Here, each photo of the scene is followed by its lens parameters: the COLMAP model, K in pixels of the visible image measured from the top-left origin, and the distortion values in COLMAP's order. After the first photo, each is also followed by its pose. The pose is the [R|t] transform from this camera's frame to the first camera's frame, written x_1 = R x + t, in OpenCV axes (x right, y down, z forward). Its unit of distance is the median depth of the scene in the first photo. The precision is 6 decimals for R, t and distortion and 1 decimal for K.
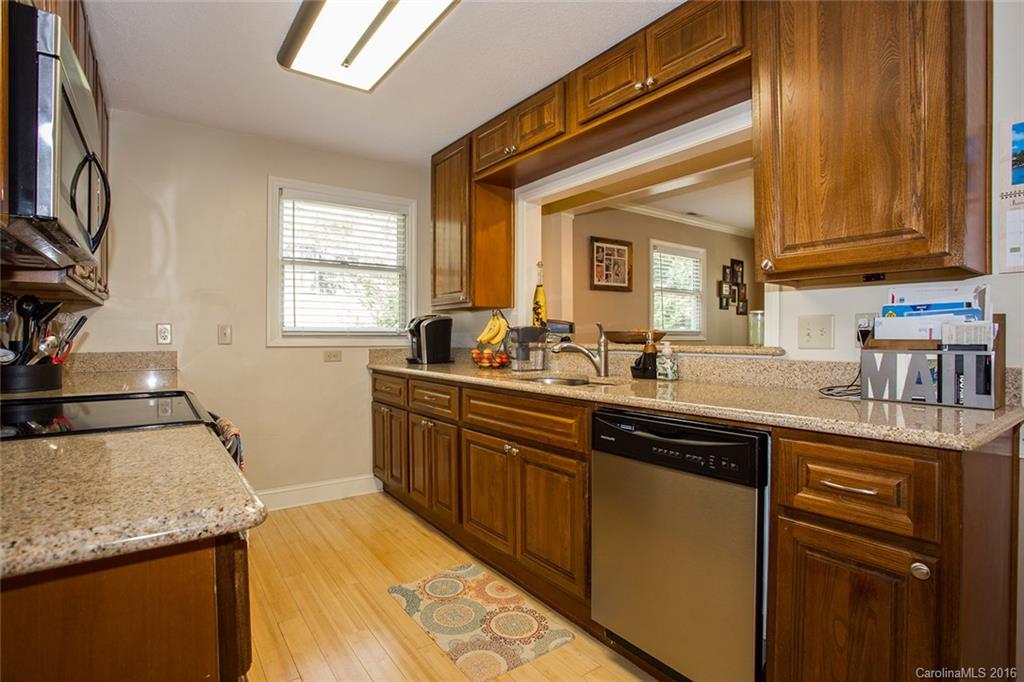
lens RADIAL K [[501.1, 0, 510.3], [0, 501.1, 341.9], [0, 0, 1]] dist [-0.050252, 0.014752]
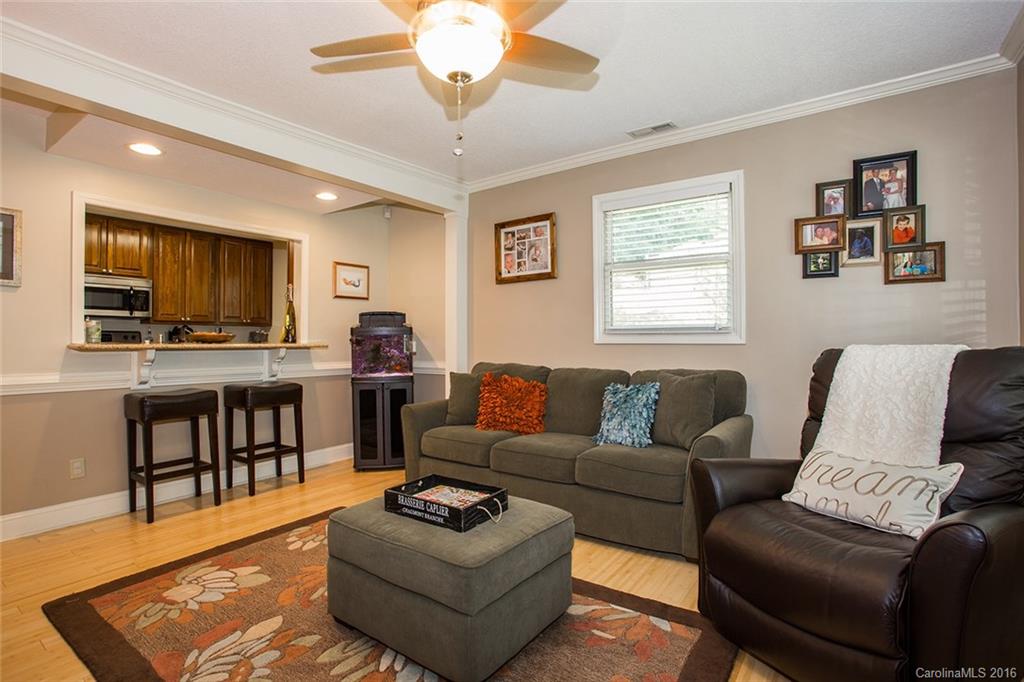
lens RADIAL K [[501.1, 0, 513.4], [0, 501.1, 340.5], [0, 0, 1]] dist [-0.050252, 0.014752]
pose [[0.313439, 0.009307, -0.949563, 0.812237], [0.001974, 0.999943, 0.010452, -0.012333], [0.949606, -0.005150, 0.313403, 0.606972]]
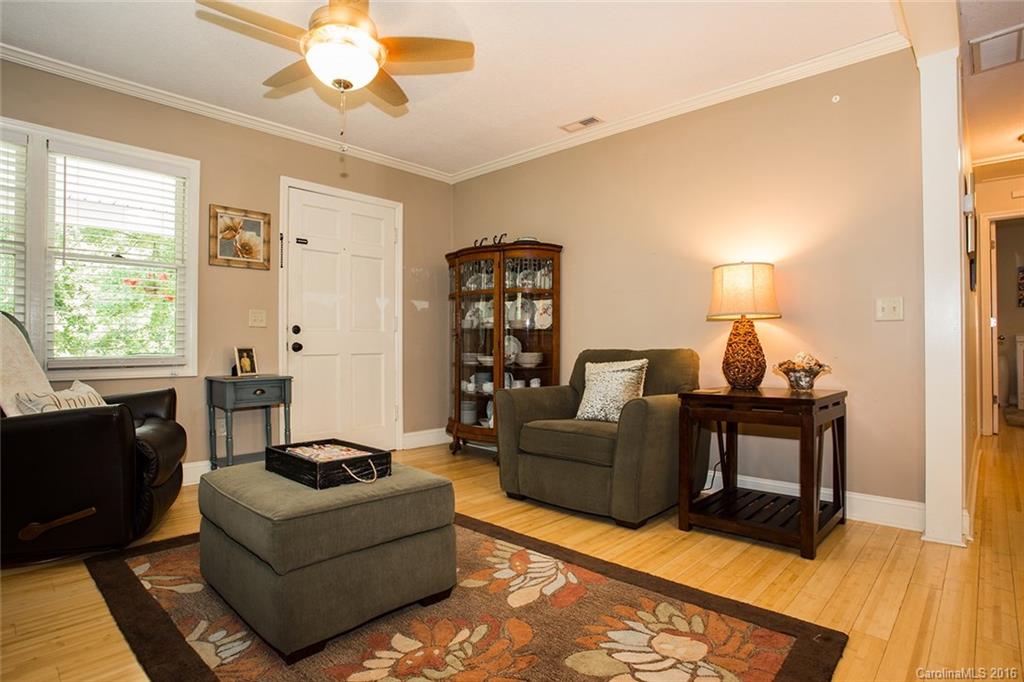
lens RADIAL K [[531.4, 0, 508.6], [0, 531.4, 335.7], [0, 0, 1]] dist [-0.044053, -0.000176]
pose [[-0.174149, 0.029364, 0.984281, 0.150401], [0.003997, 0.999568, -0.029113, 0.030535], [-0.984711, -0.001136, -0.174191, 0.615335]]
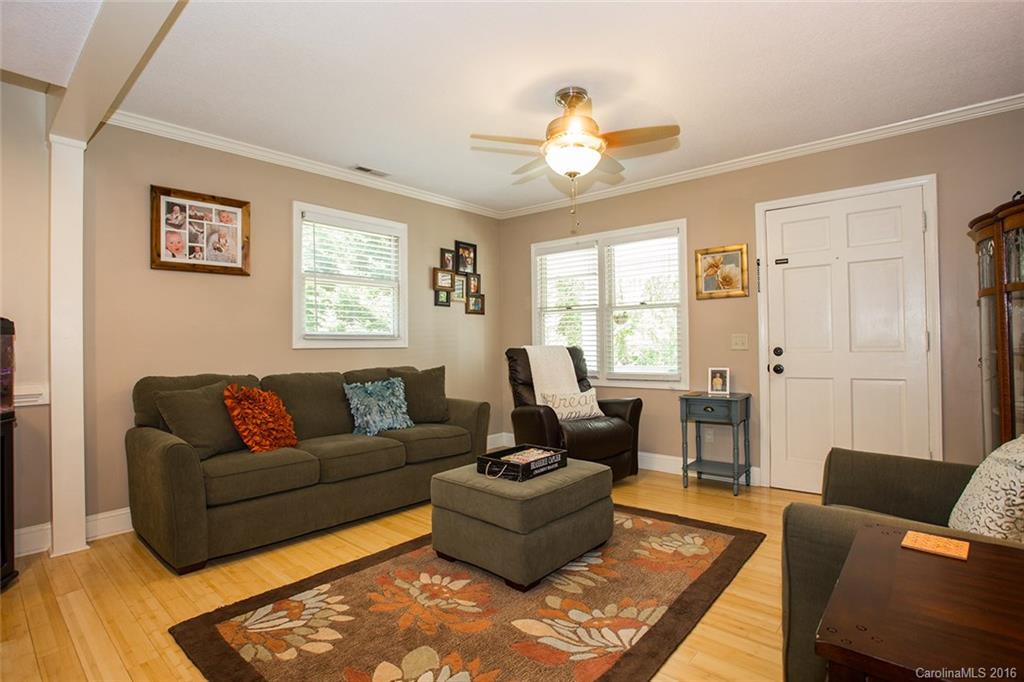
lens RADIAL K [[501.1, 0, 506.7], [0, 501.1, 341.6], [0, 0, 1]] dist [-0.050252, 0.014752]
pose [[0.976597, -0.001796, 0.215068, 0.377349], [0.003500, 0.999965, -0.007539, -0.005435], [-0.215047, 0.008115, 0.976570, 0.241559]]
